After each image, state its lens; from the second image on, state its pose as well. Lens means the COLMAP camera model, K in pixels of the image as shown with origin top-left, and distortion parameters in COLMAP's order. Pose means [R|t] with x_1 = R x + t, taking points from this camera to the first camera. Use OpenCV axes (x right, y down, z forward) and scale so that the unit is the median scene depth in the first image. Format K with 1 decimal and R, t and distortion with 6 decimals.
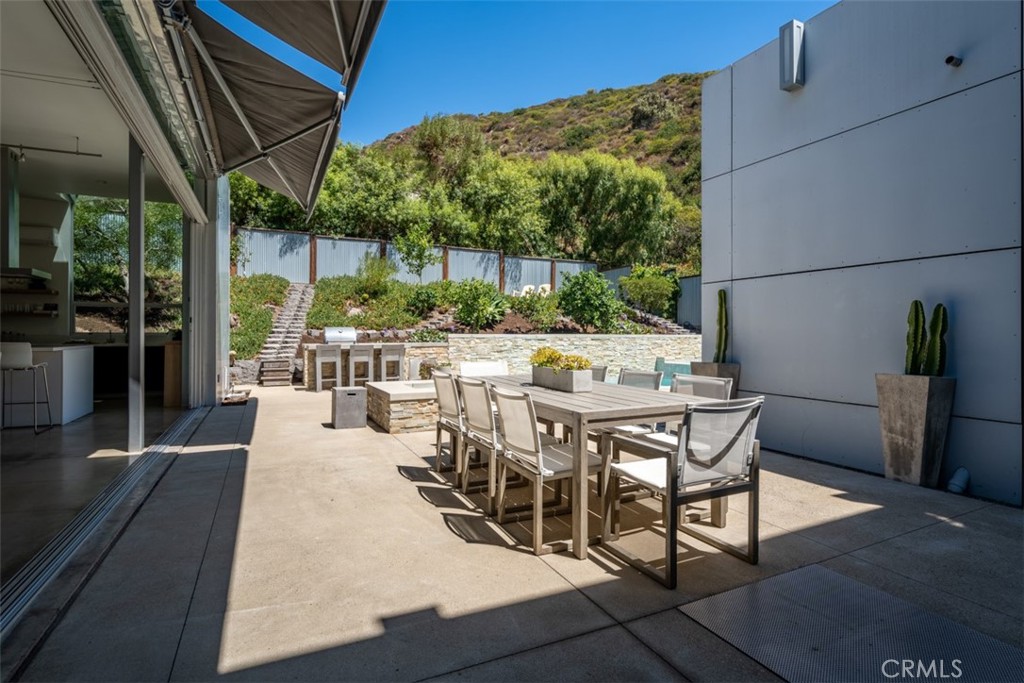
lens RADIAL K [[512.6, 0, 509.3], [0, 512.6, 330.2], [0, 0, 1]] dist [0.003132, 0.002683]
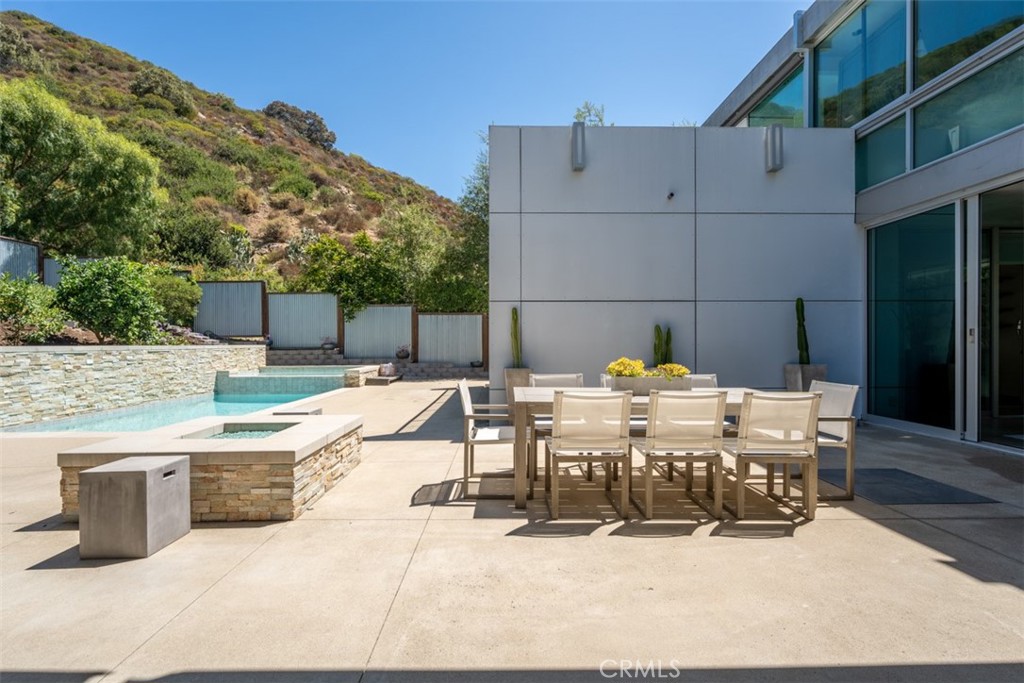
lens RADIAL K [[469.5, 0, 513.6], [0, 469.5, 338.2], [0, 0, 1]] dist [0.000126, -0.000635]
pose [[0.416612, 0.007312, 0.909055, -0.210867], [-0.003142, 0.999973, -0.006603, 0.000162], [-0.909079, -0.000106, 0.416624, 0.191300]]
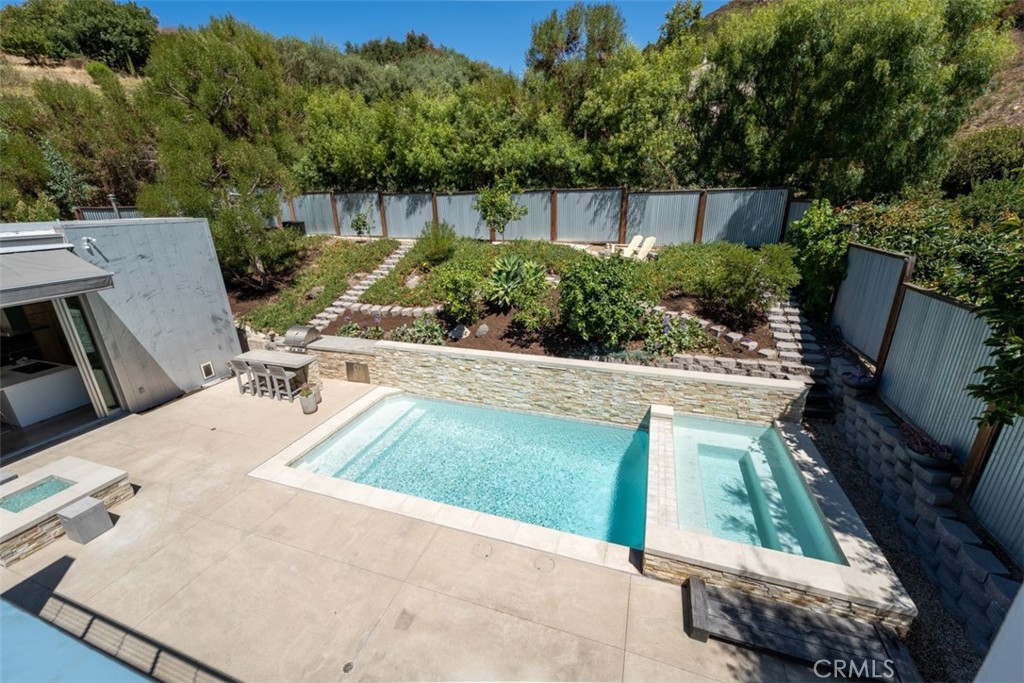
lens RADIAL K [[415.0, 0, 504.3], [0, 415.0, 341.4], [0, 0, 1]] dist [-0.006126, 0.002521]
pose [[0.700282, 0.210310, -0.682184, 0.465772], [0.037282, 0.943540, 0.329155, -0.193516], [0.712892, -0.255934, 0.652903, 0.491178]]
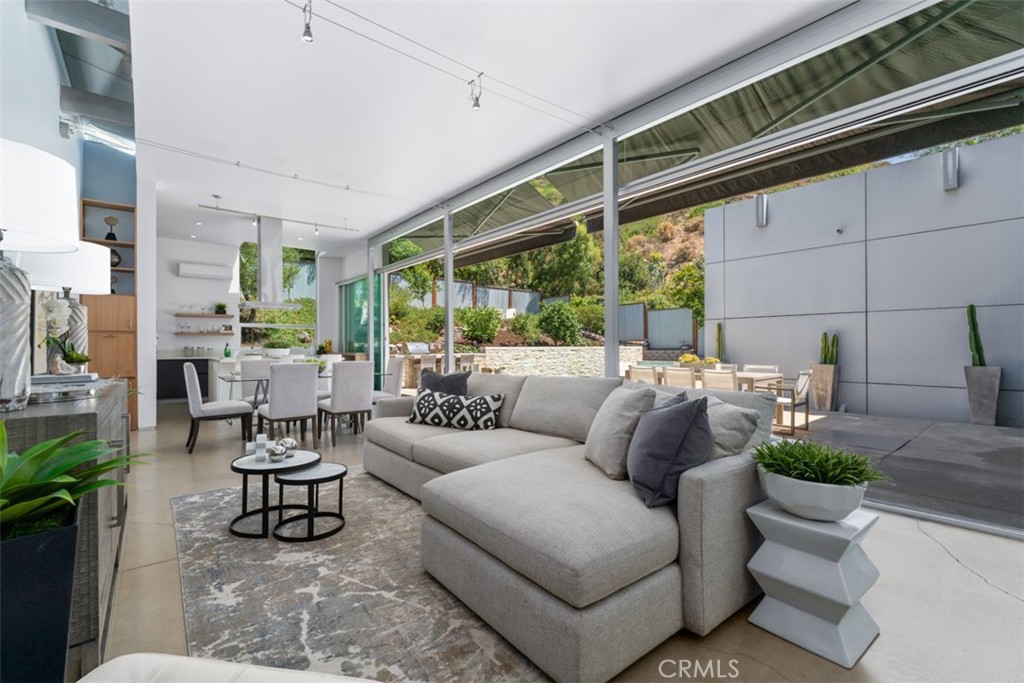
lens RADIAL K [[446.4, 0, 515.2], [0, 446.4, 345.5], [0, 0, 1]] dist [0.008266, -0.001089]
pose [[0.969682, -0.004311, 0.244334, -0.253620], [0.002491, 0.999967, 0.007759, -0.004244], [-0.244359, -0.006915, 0.969660, -0.146804]]
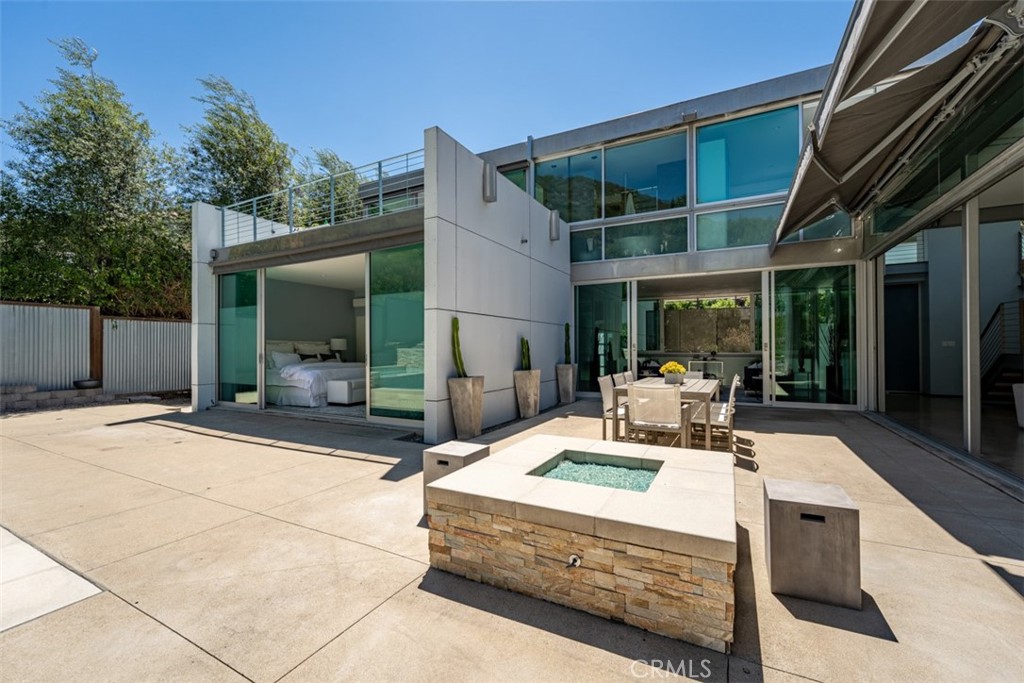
lens RADIAL K [[415.0, 0, 512.3], [0, 415.0, 343.9], [0, 0, 1]] dist [-0.006126, 0.002521]
pose [[-0.605970, 0.002149, 0.795485, -0.162575], [-0.004974, 0.999967, -0.006491, -0.003719], [-0.795472, -0.007890, -0.605939, 0.530627]]
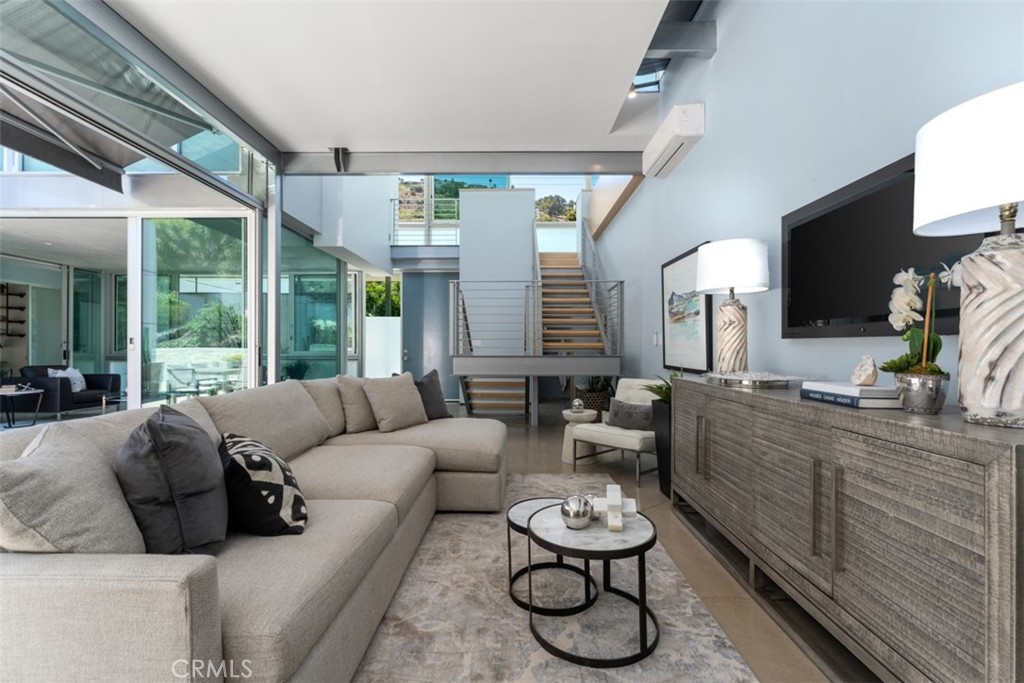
lens RADIAL K [[446.4, 0, 504.4], [0, 446.4, 344.5], [0, 0, 1]] dist [0.008266, -0.001089]
pose [[-0.903075, 0.003235, 0.429471, -0.336060], [-0.002821, 0.999905, -0.013462, -0.001390], [-0.429474, -0.013368, -0.902980, 0.153324]]
